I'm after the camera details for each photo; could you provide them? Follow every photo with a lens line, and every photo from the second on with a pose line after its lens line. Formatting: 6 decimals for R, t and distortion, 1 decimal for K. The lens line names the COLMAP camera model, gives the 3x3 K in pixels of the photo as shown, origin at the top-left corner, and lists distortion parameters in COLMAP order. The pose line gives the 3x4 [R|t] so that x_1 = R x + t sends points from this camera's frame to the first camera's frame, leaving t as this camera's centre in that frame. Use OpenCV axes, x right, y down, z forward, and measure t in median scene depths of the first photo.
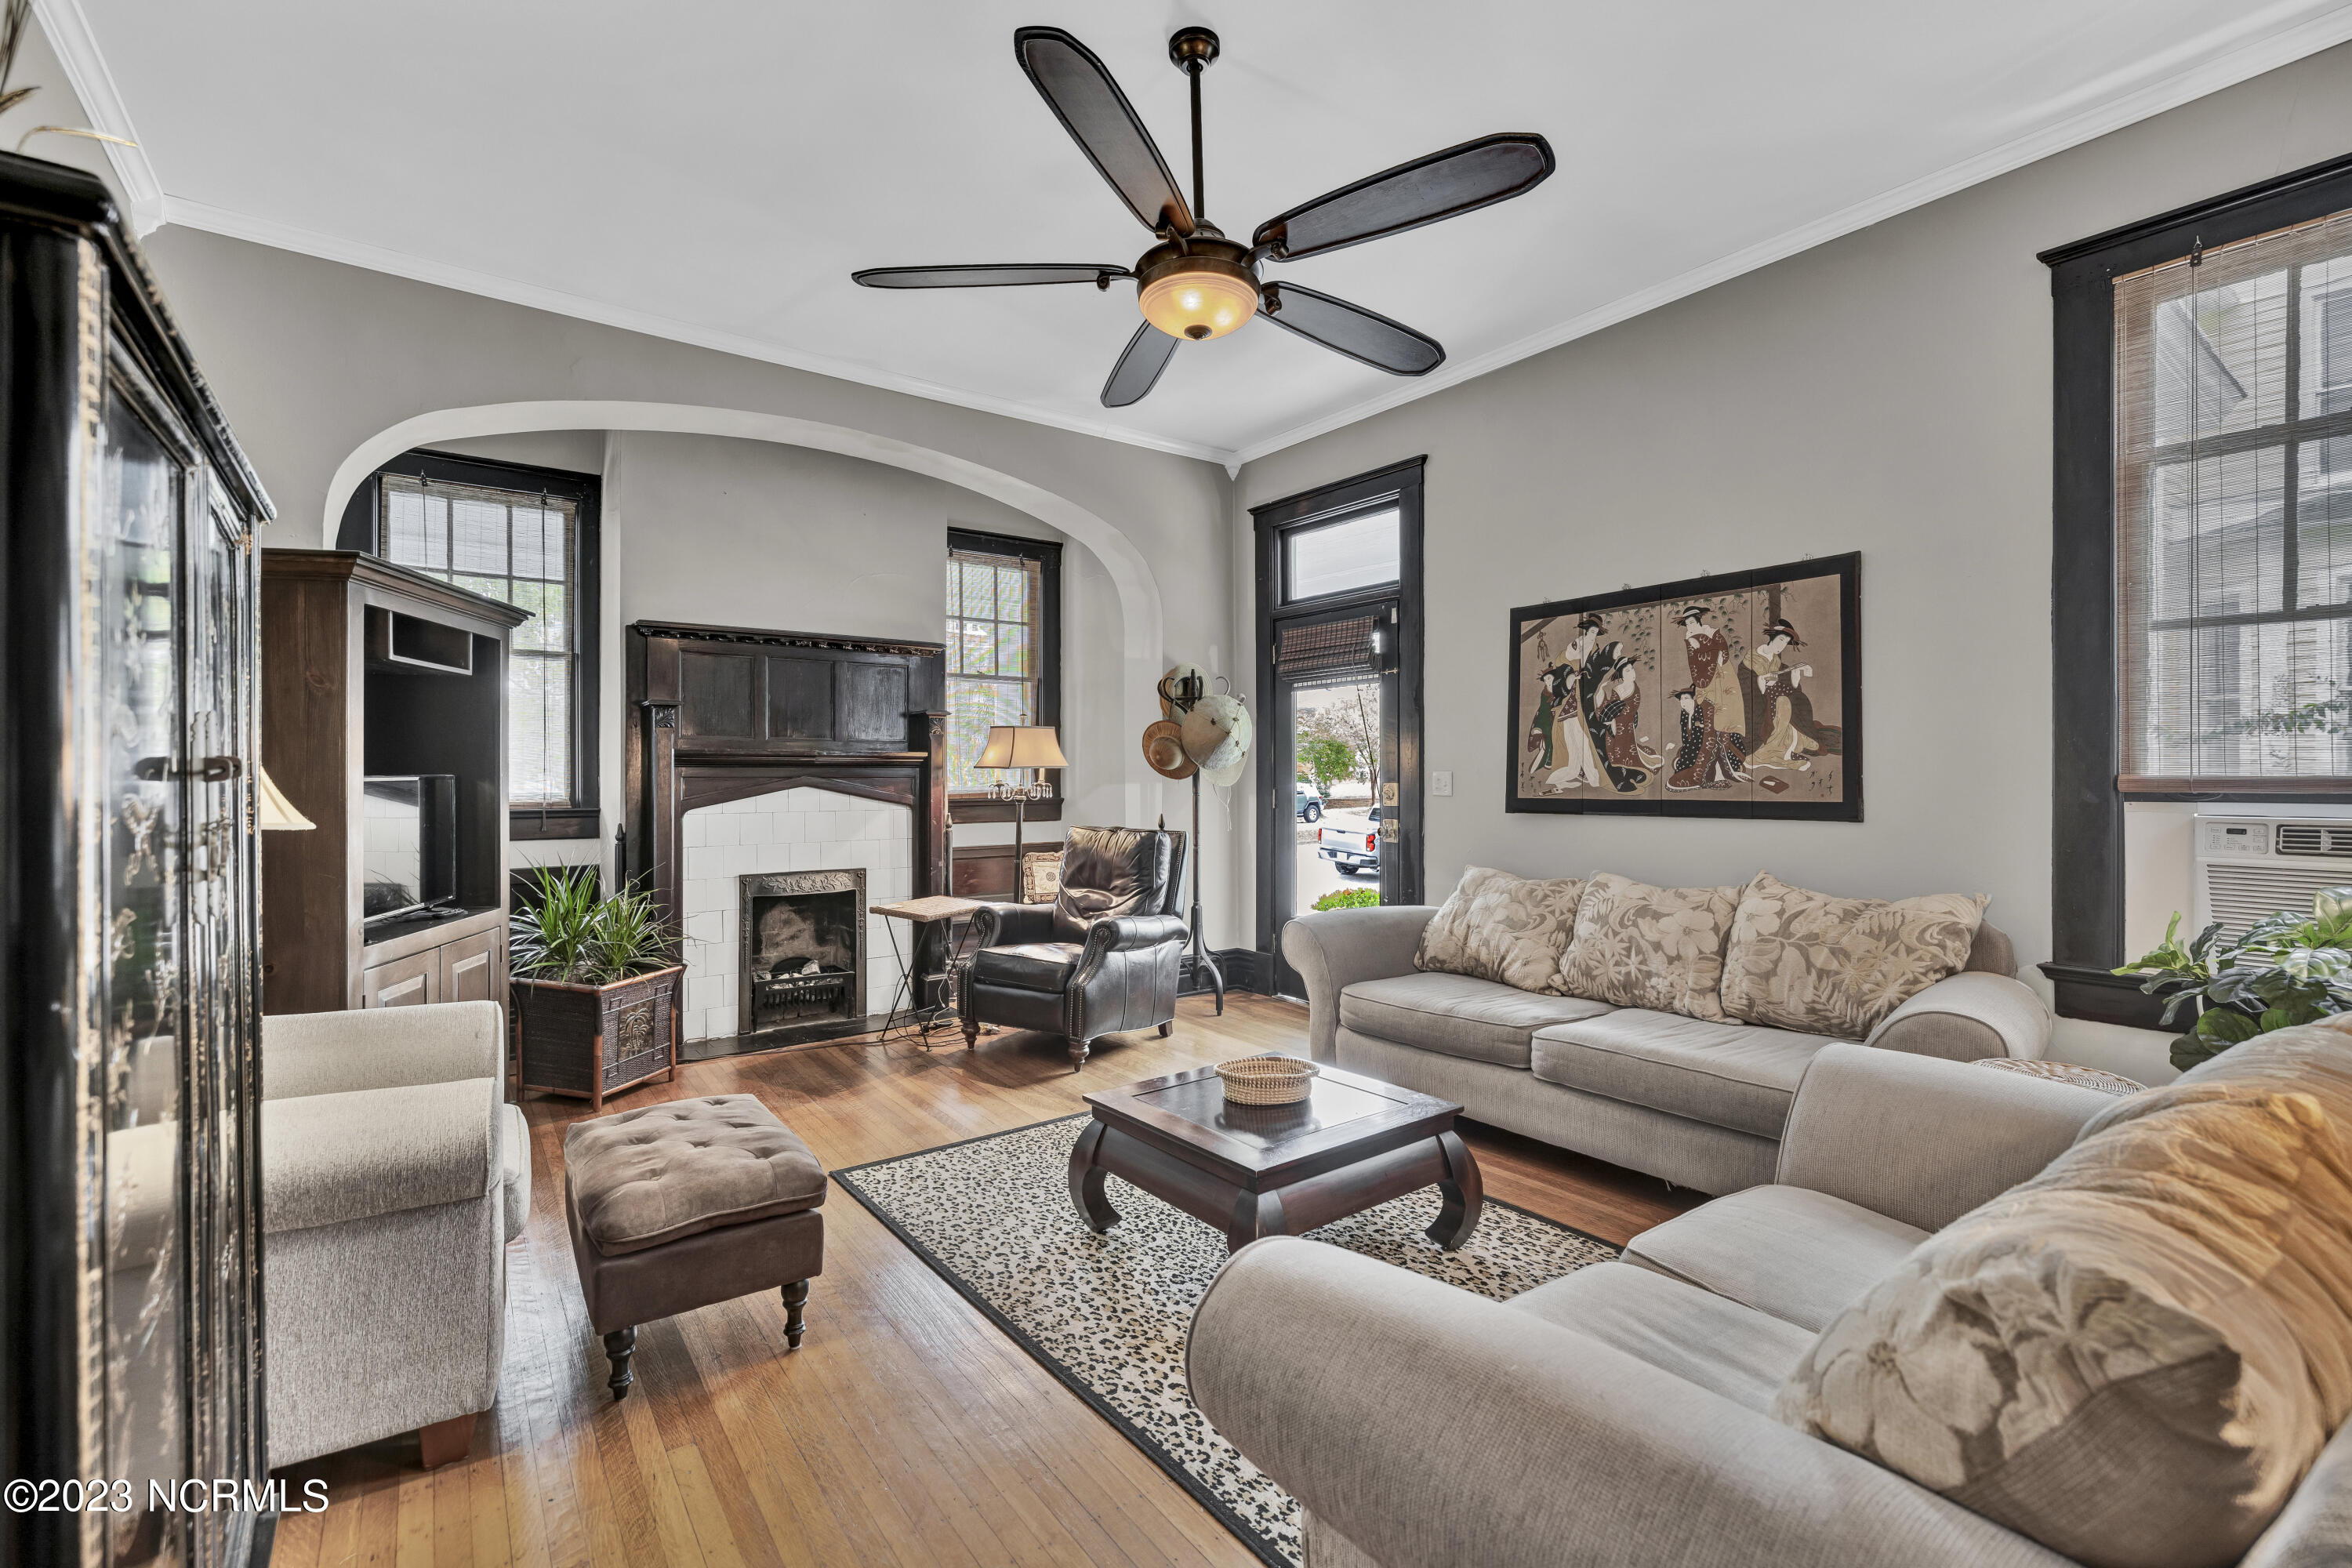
lens RADIAL K [[1017.7, 0, 1168.0], [0, 1017.7, 777.1], [0, 0, 1]] dist [-0.002091, 0.000107]
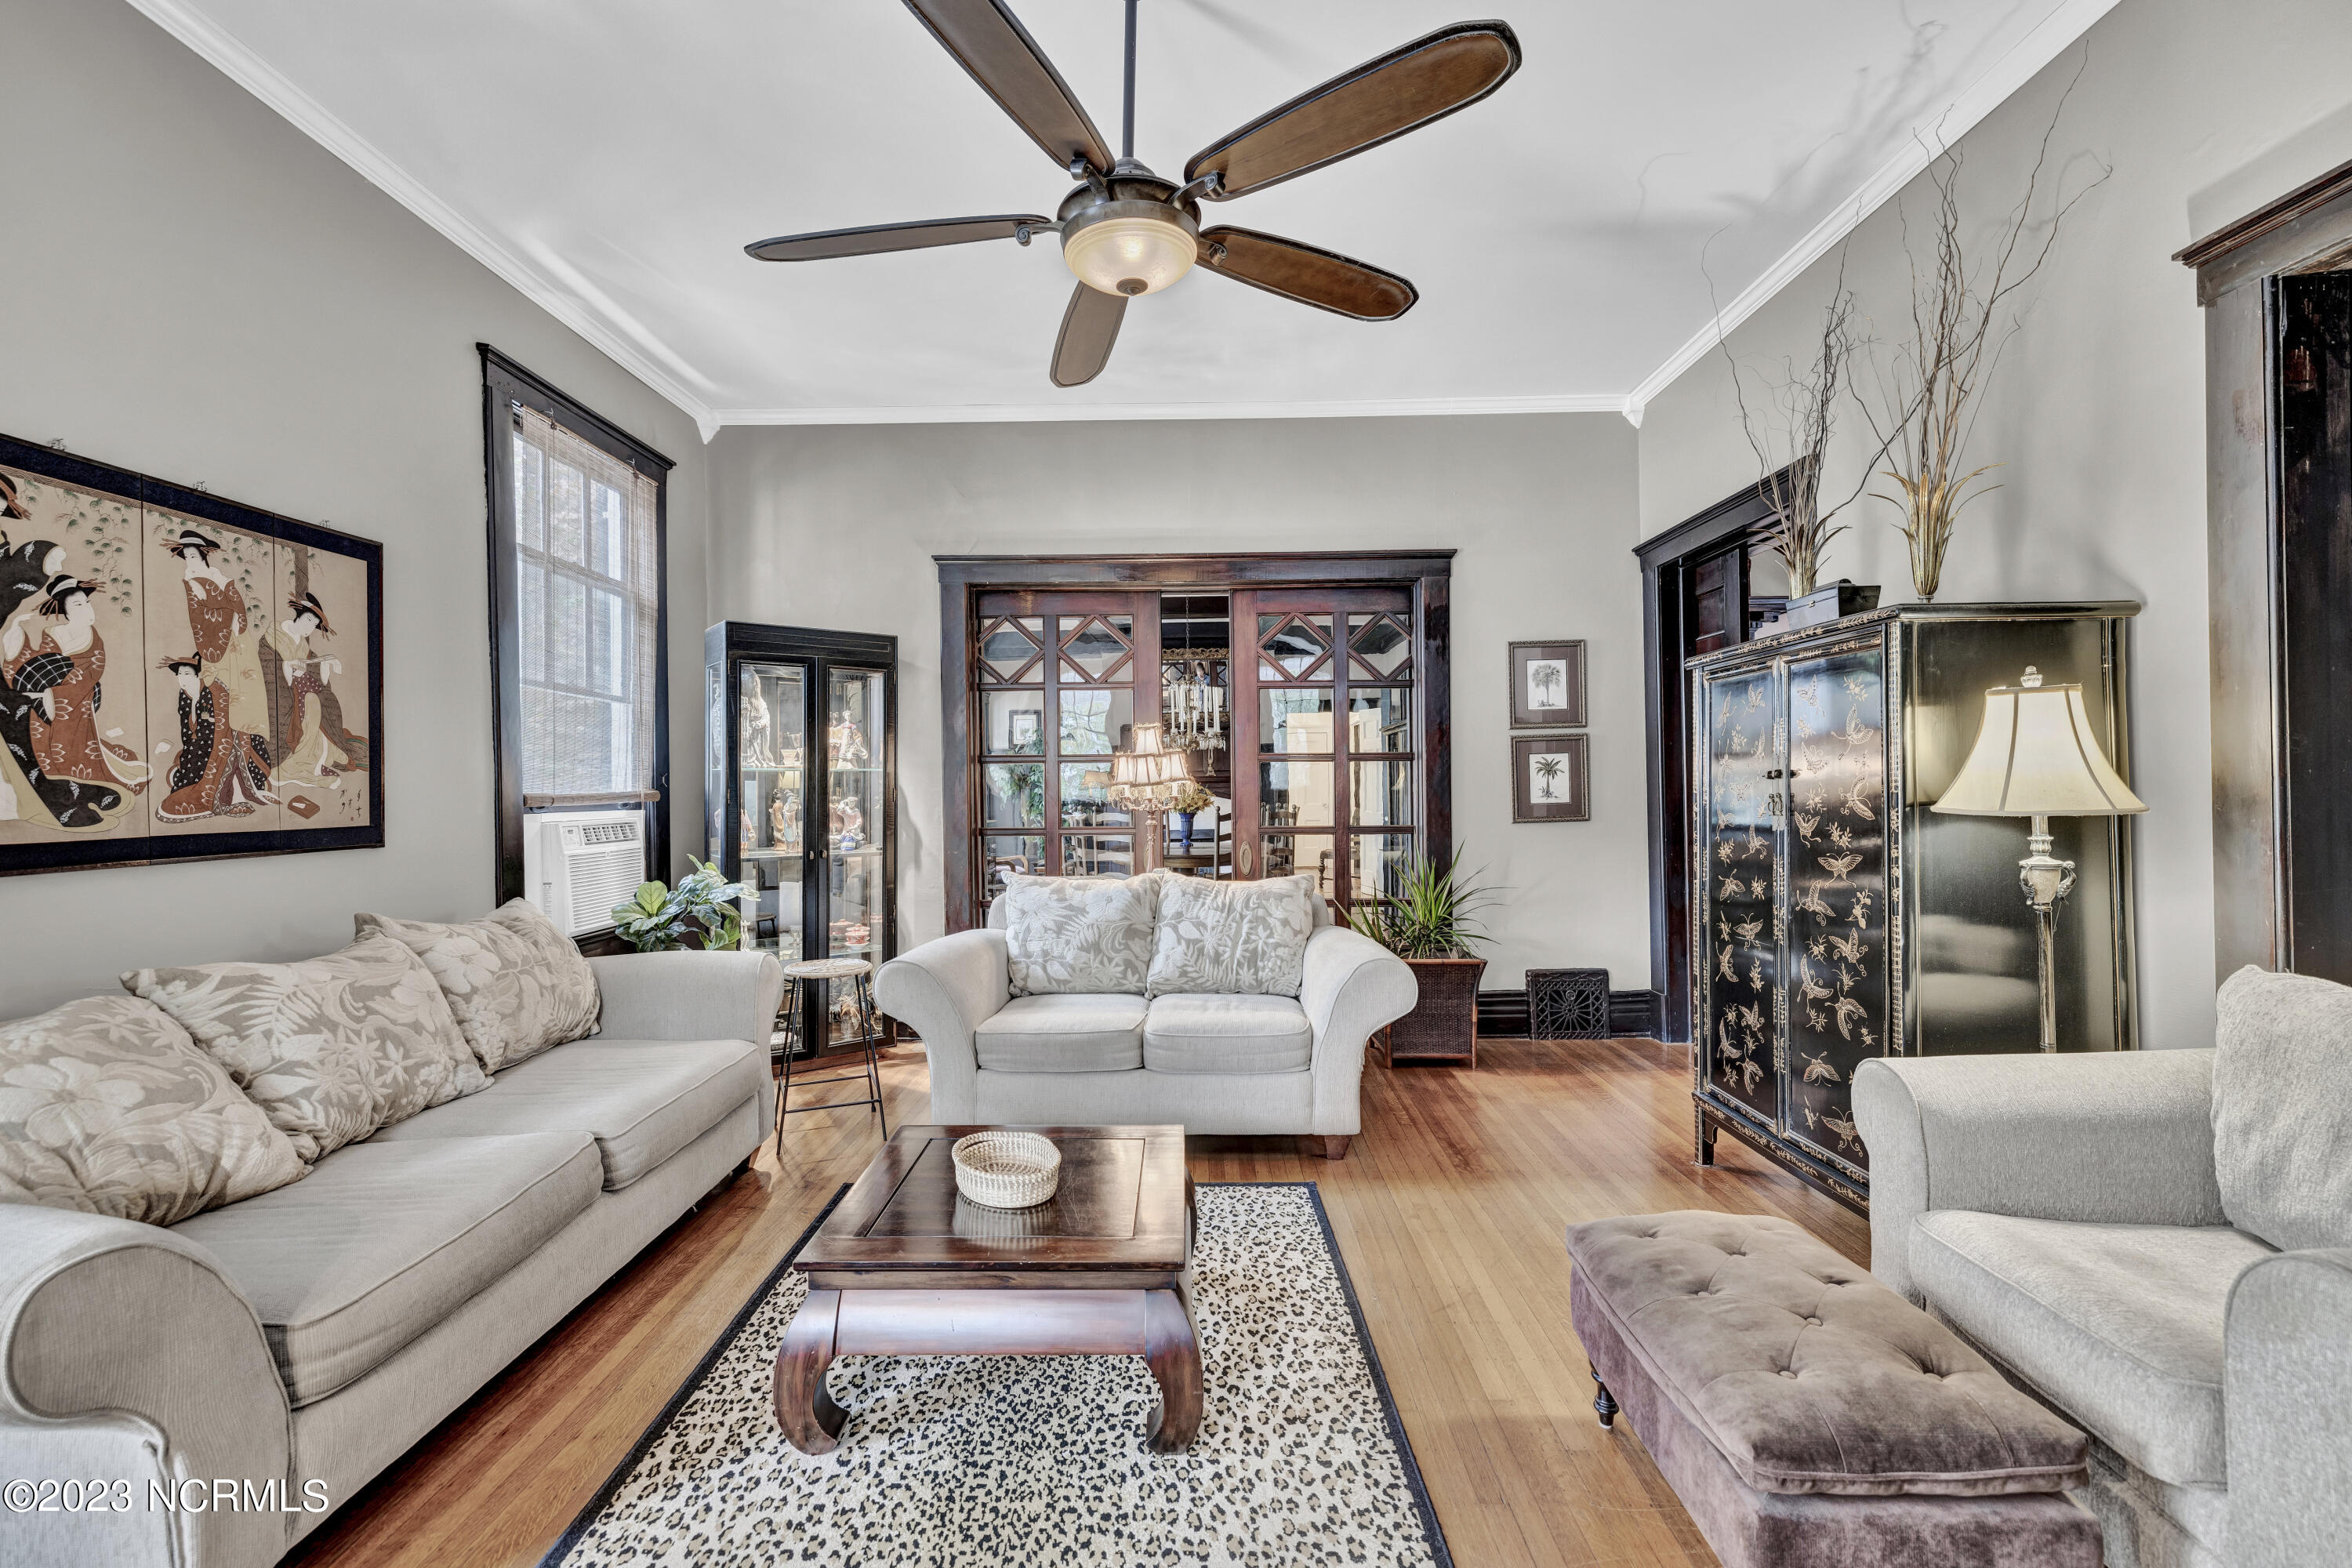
lens RADIAL K [[1017.7, 0, 1168.0], [0, 1017.7, 787.3], [0, 0, 1]] dist [-0.002091, 0.000107]
pose [[-0.796227, 0.011969, 0.604880, -0.375356], [0.013459, 0.999907, -0.002069, 0.002733], [-0.604849, 0.006494, -0.796314, 1.197886]]
